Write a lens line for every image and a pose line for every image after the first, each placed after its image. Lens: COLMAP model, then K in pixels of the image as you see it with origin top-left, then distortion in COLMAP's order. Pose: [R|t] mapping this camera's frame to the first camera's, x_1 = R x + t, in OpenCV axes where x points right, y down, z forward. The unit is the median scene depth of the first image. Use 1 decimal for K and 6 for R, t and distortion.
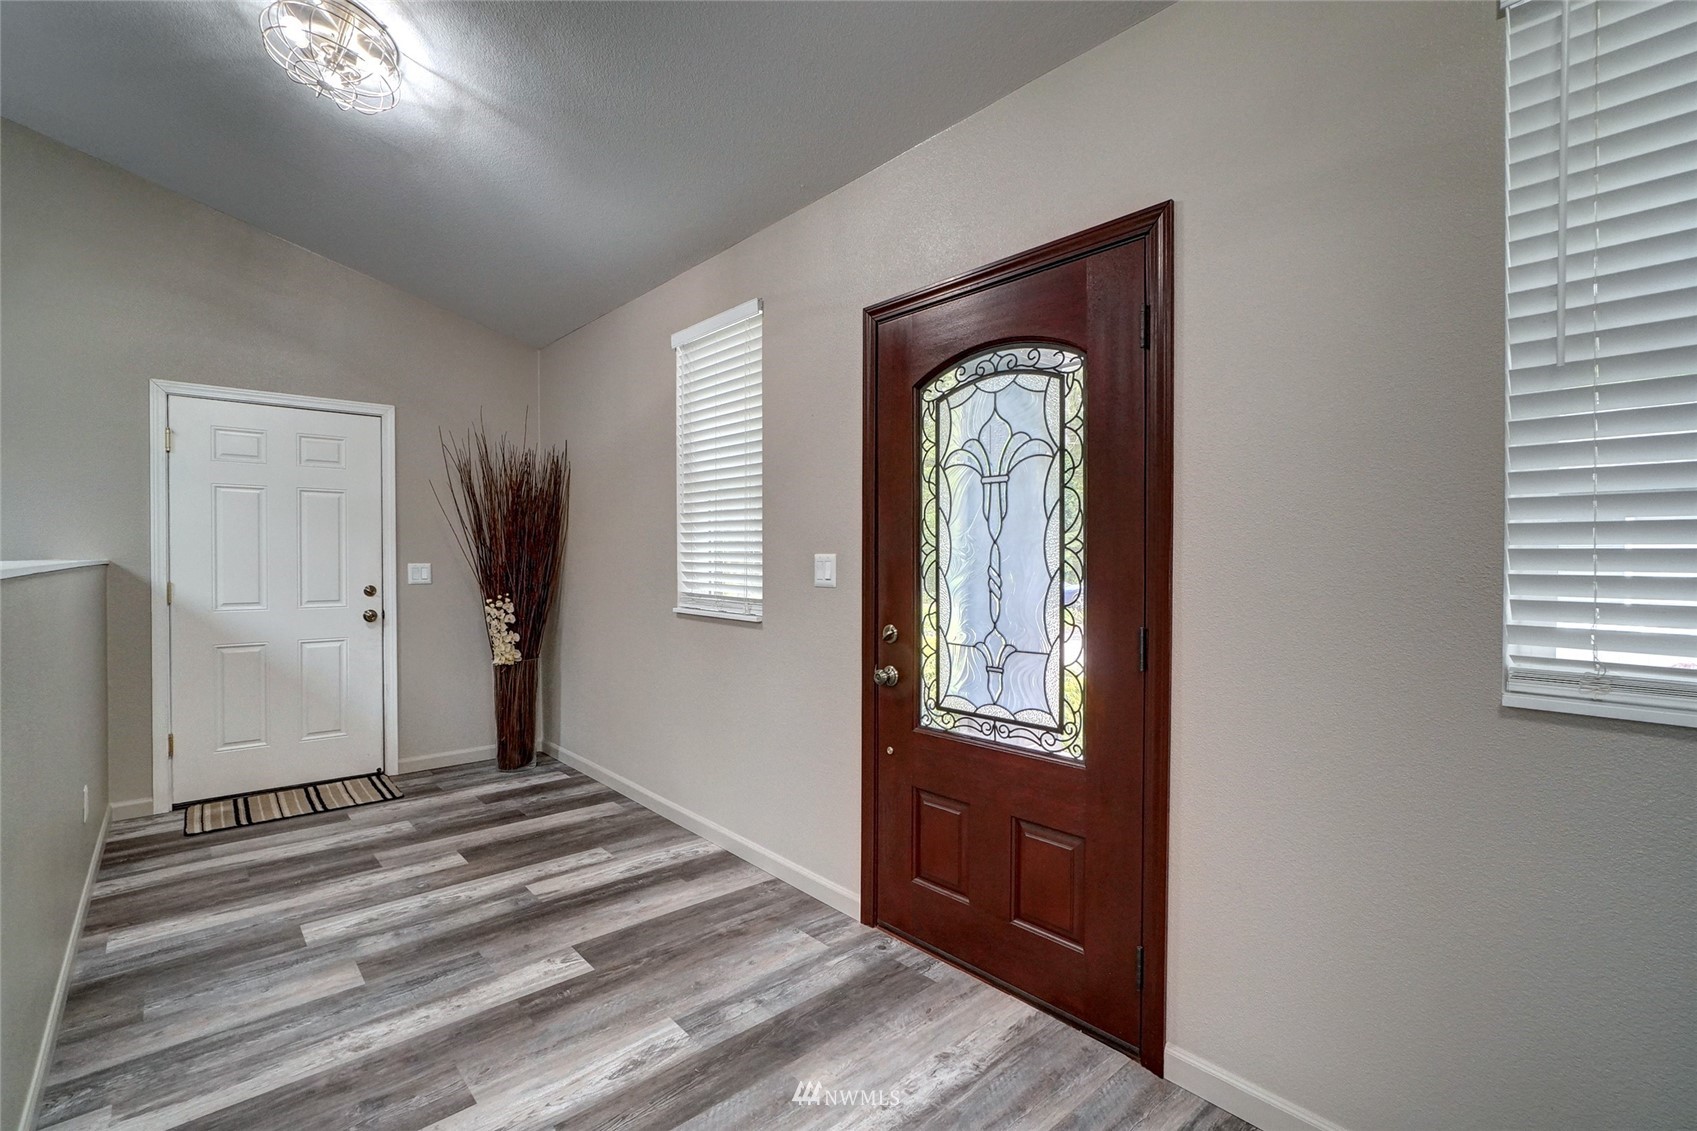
lens RADIAL K [[762.9, 0, 844.9], [0, 762.9, 571.7], [0, 0, 1]] dist [-0.001314, 0.000969]
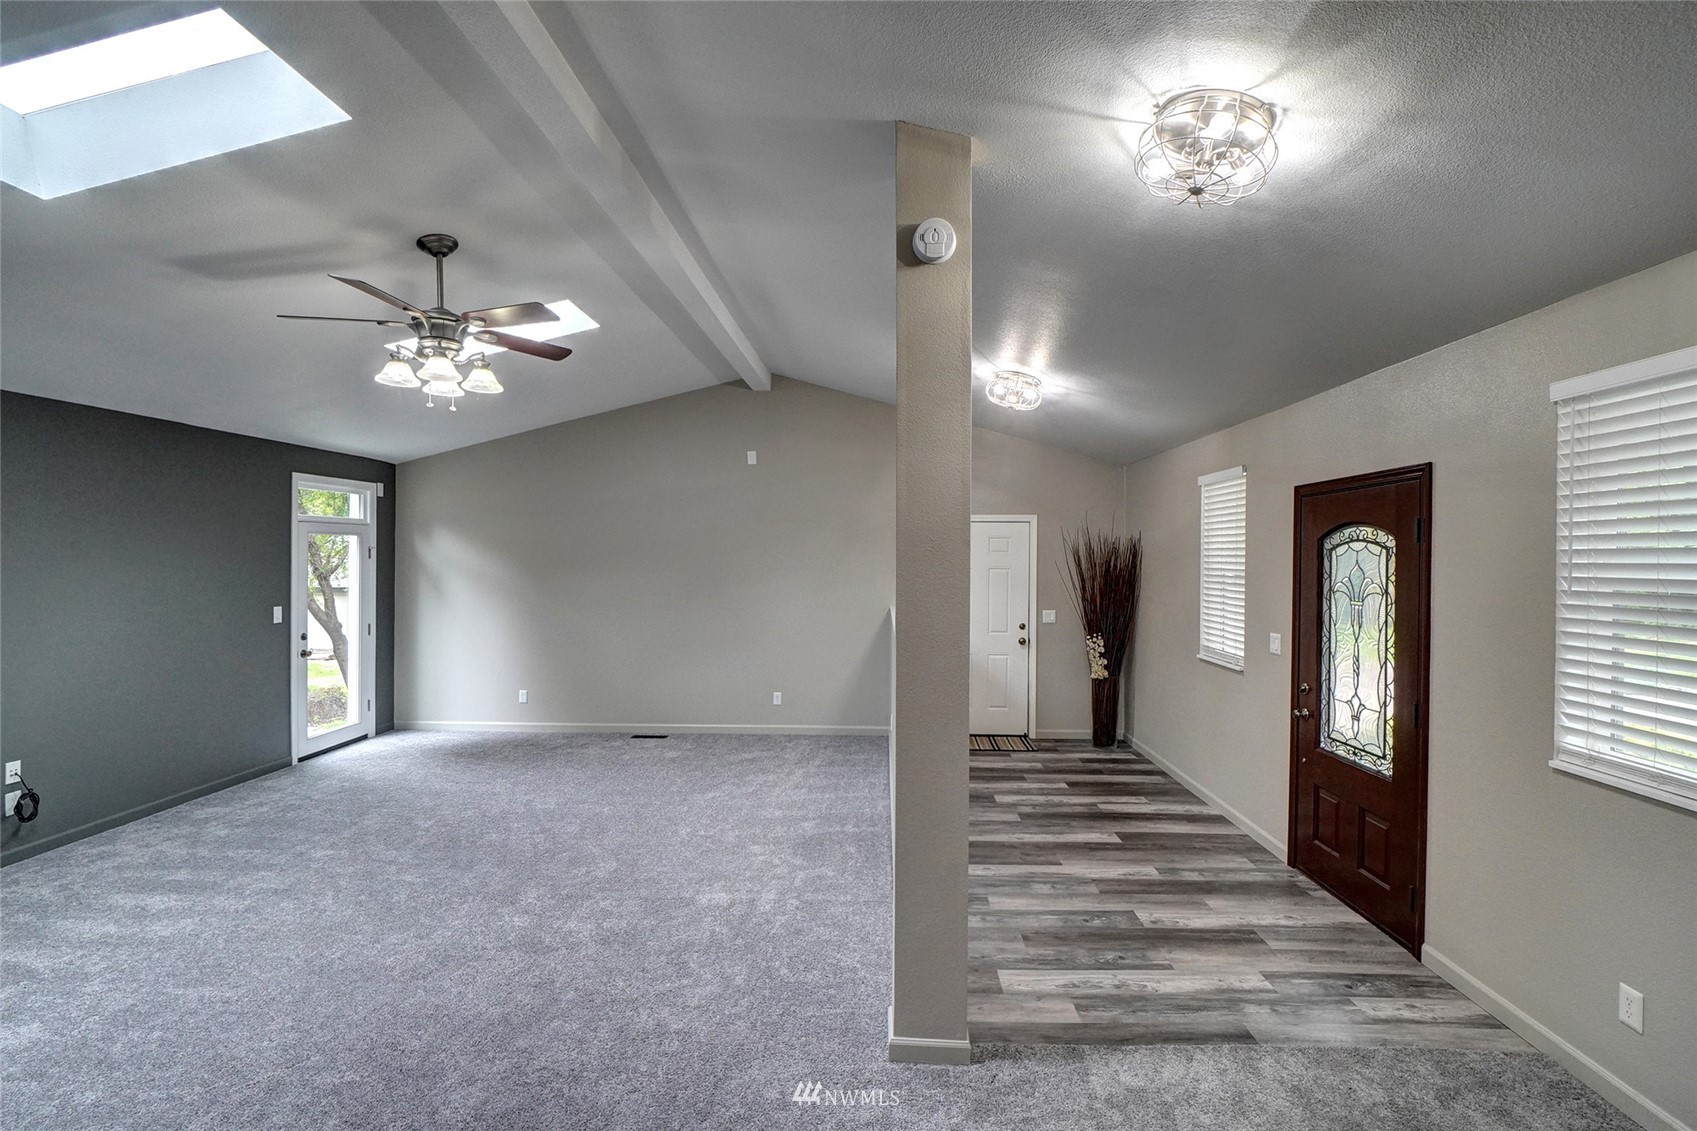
lens RADIAL K [[762.9, 0, 844.9], [0, 762.9, 571.7], [0, 0, 1]] dist [-0.001314, 0.000969]
pose [[0.712056, 0.007265, -0.702085, 0.513683], [-0.015286, 0.999870, -0.005157, -0.148598], [0.701956, 0.014404, 0.712075, -0.873513]]
